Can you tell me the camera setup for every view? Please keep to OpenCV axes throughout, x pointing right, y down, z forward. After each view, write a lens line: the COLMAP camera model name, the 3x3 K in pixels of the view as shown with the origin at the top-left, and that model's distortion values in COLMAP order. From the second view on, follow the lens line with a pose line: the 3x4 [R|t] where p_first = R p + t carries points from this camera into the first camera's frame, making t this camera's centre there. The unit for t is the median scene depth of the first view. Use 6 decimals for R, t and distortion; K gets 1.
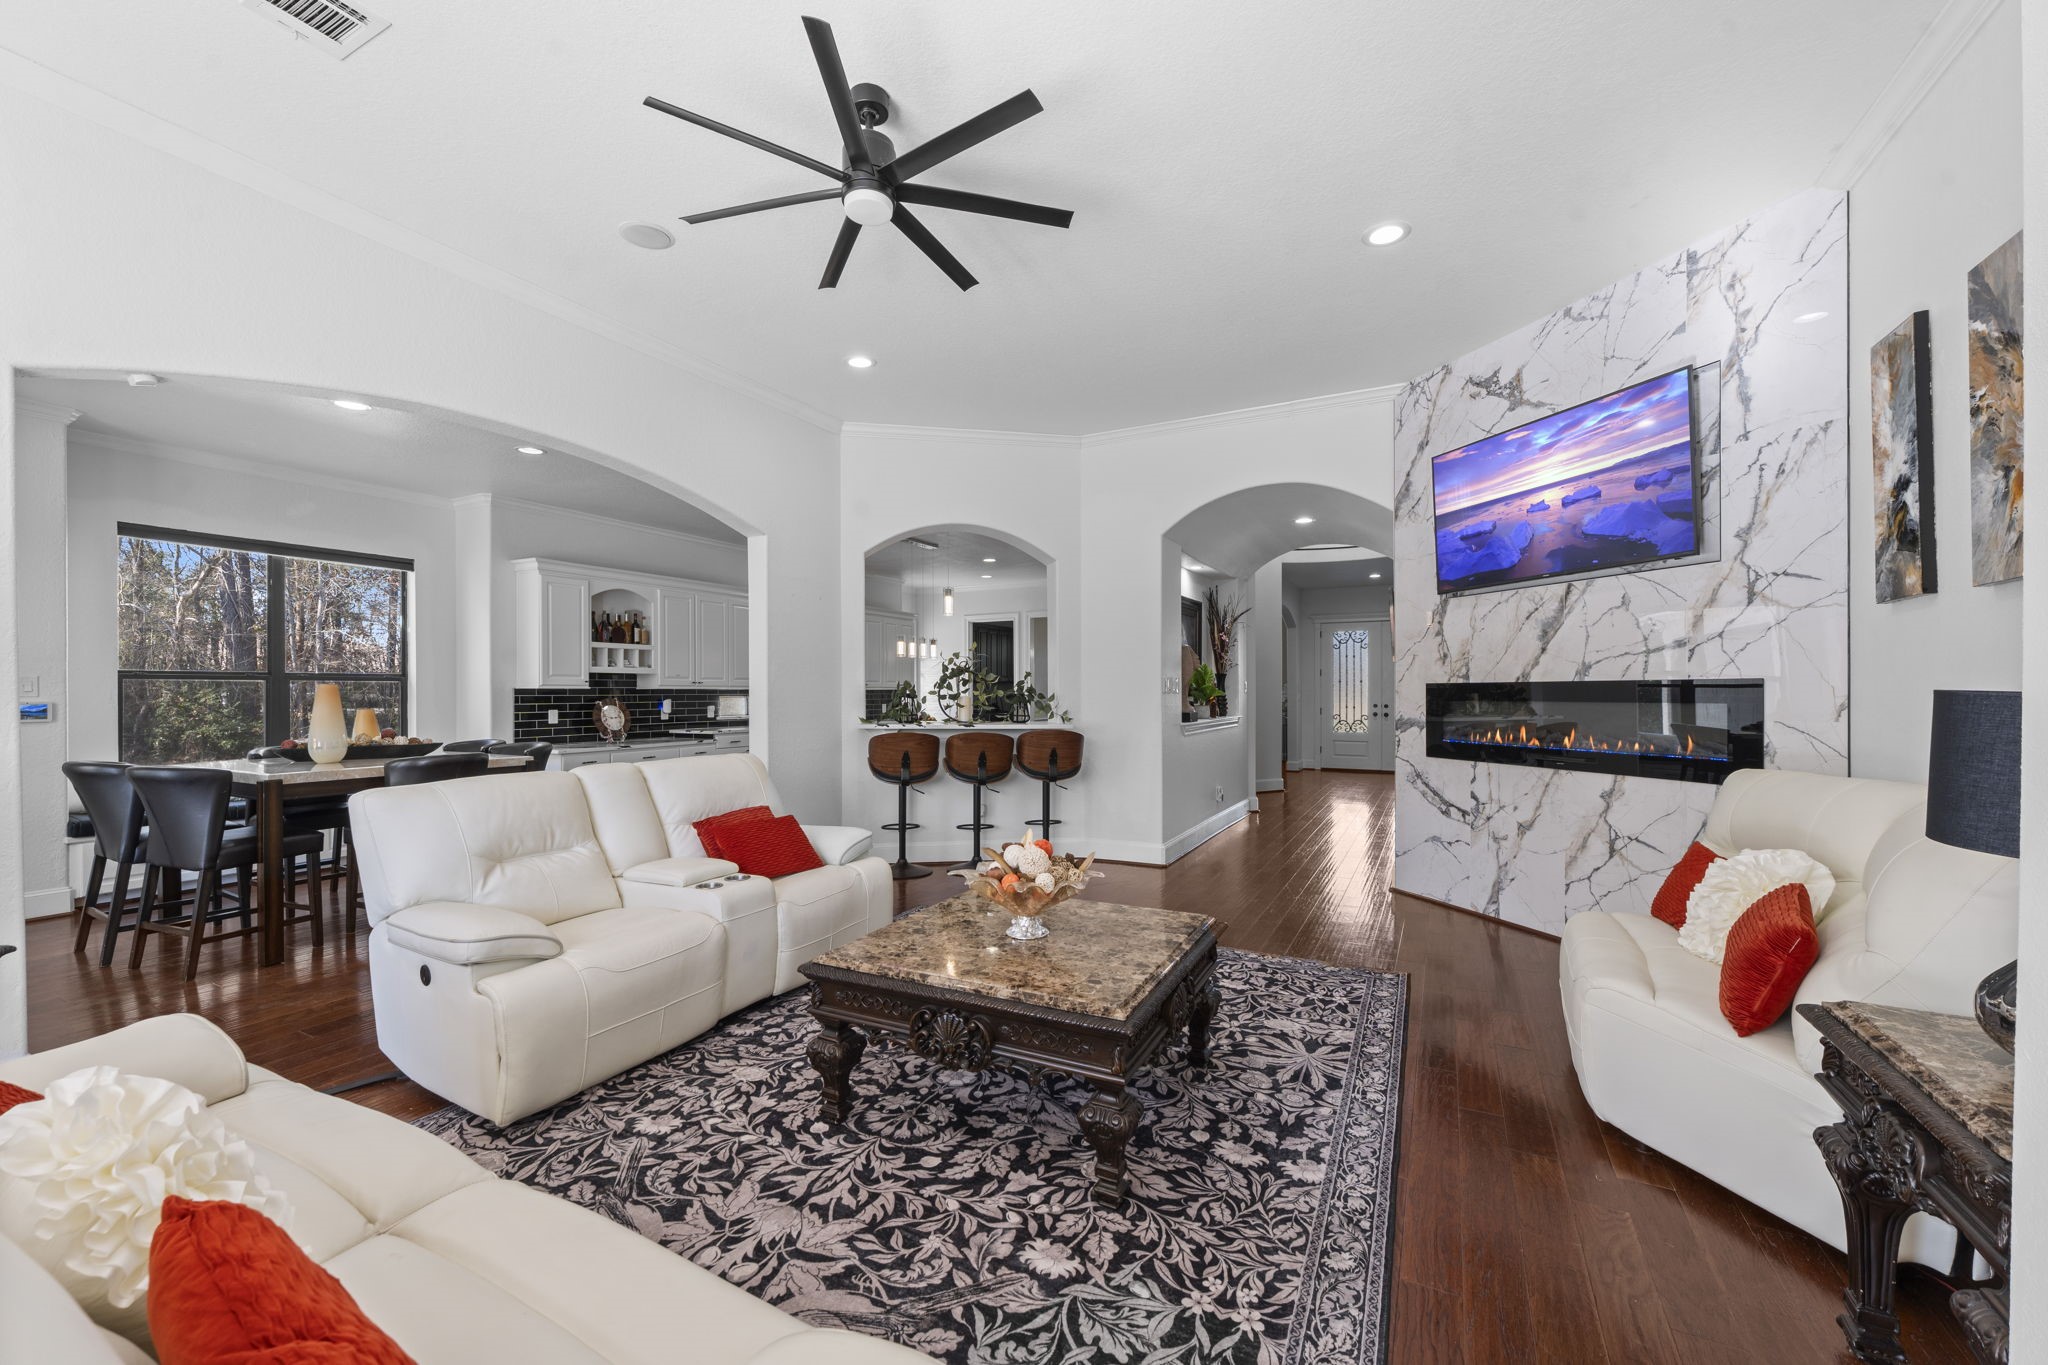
lens RADIAL K [[807.7, 0, 1019.1], [0, 807.7, 689.2], [0, 0, 1]] dist [-0.002716, -0.000052]
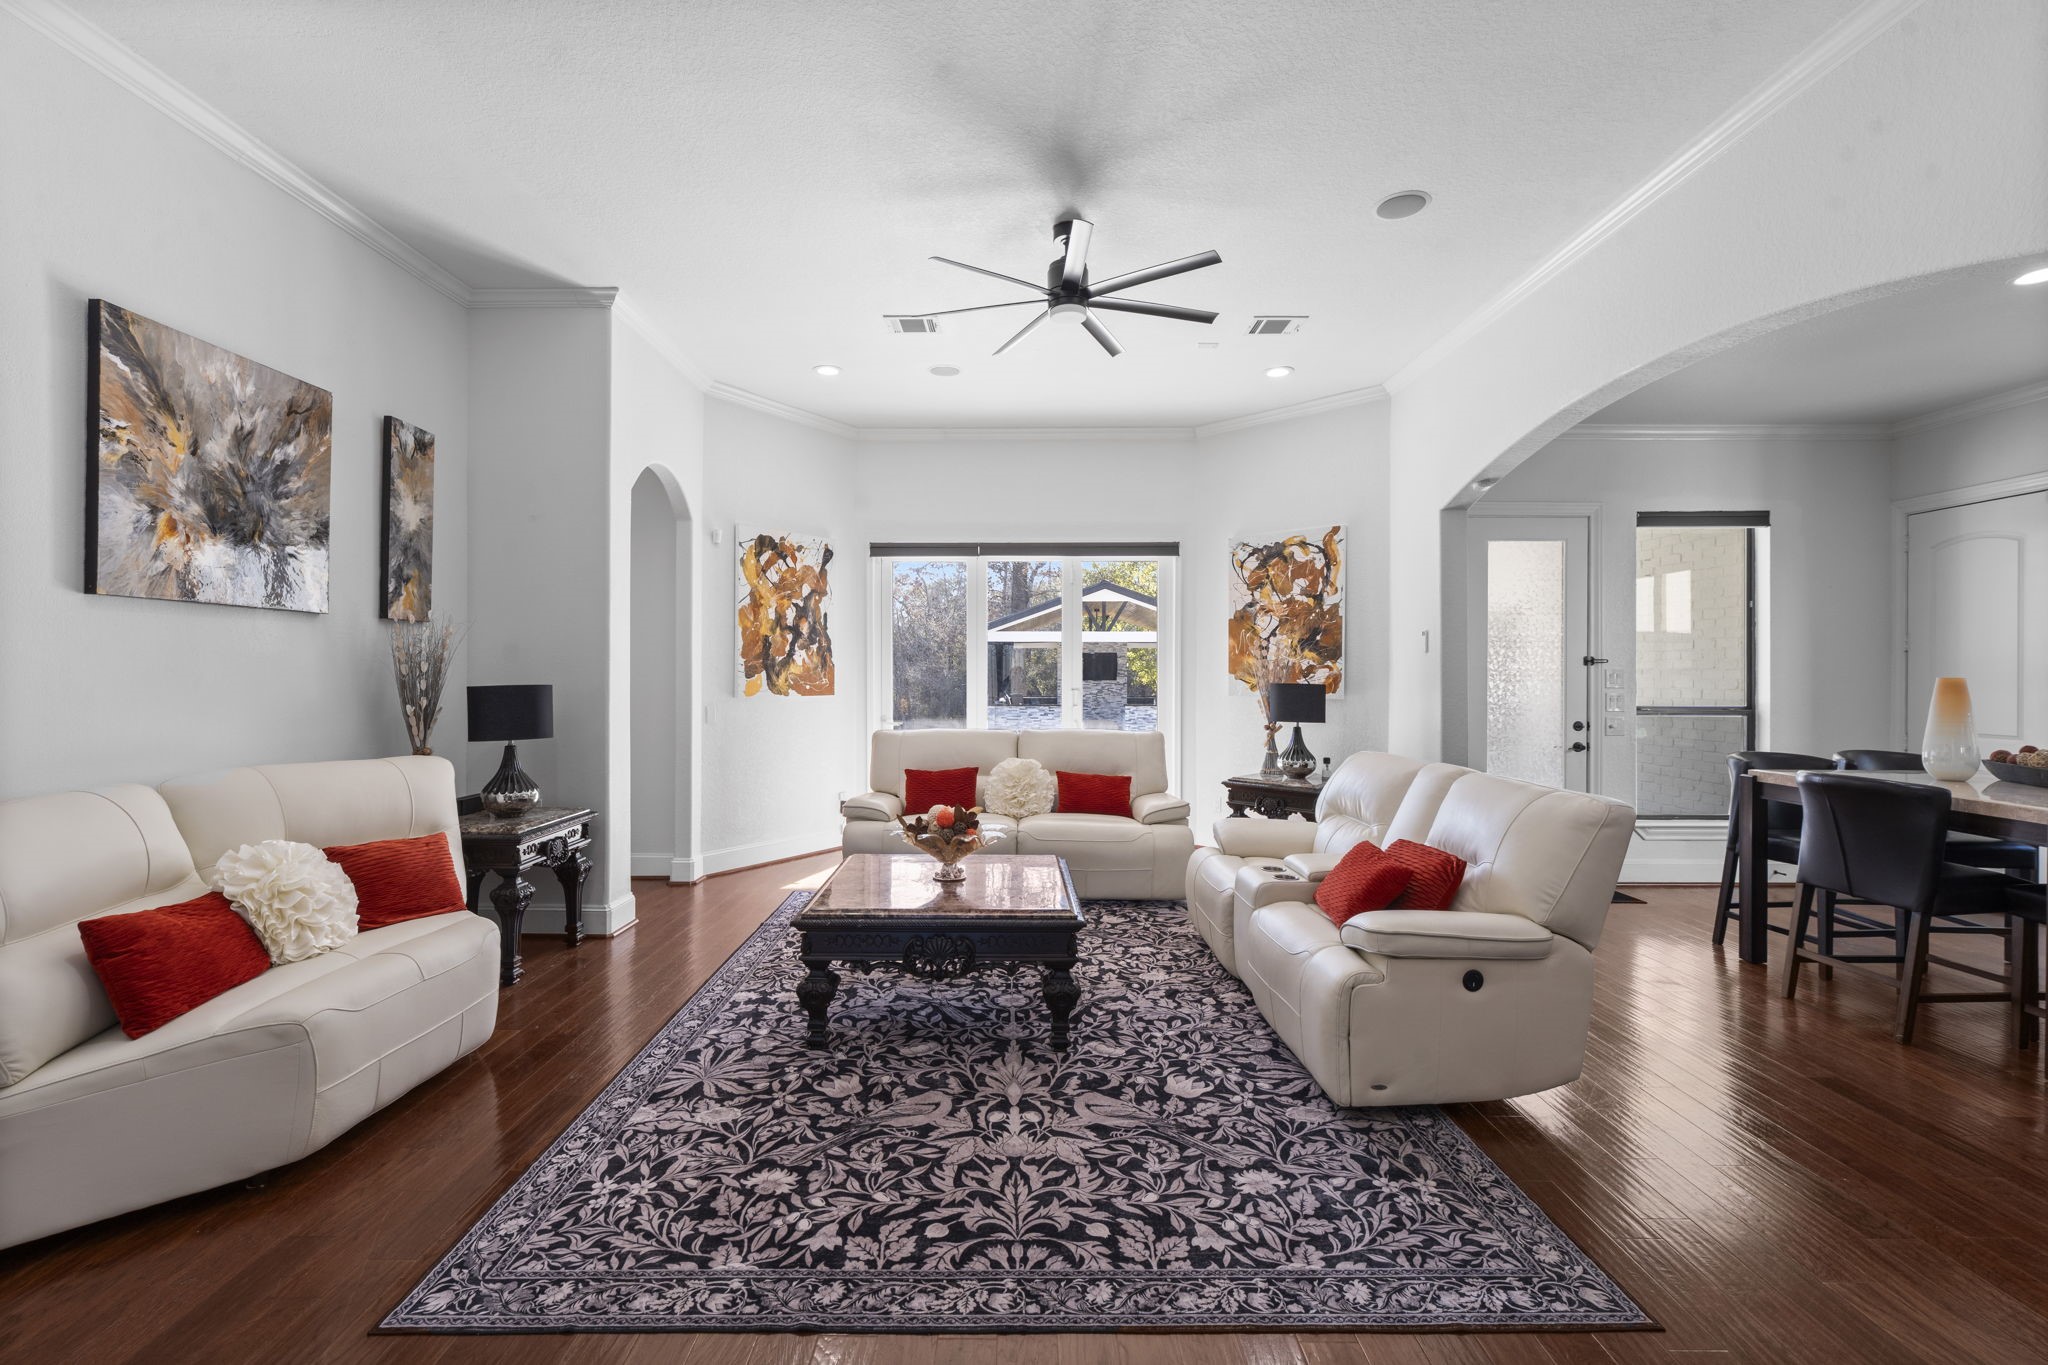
lens RADIAL K [[807.7, 0, 1018.7], [0, 807.7, 680.0], [0, 0, 1]] dist [-0.002716, -0.000052]
pose [[-0.874656, 0.007935, -0.484678, 0.264988], [0.009328, 0.999956, -0.000462, -0.026759], [0.484654, -0.004925, -0.874692, 2.025170]]
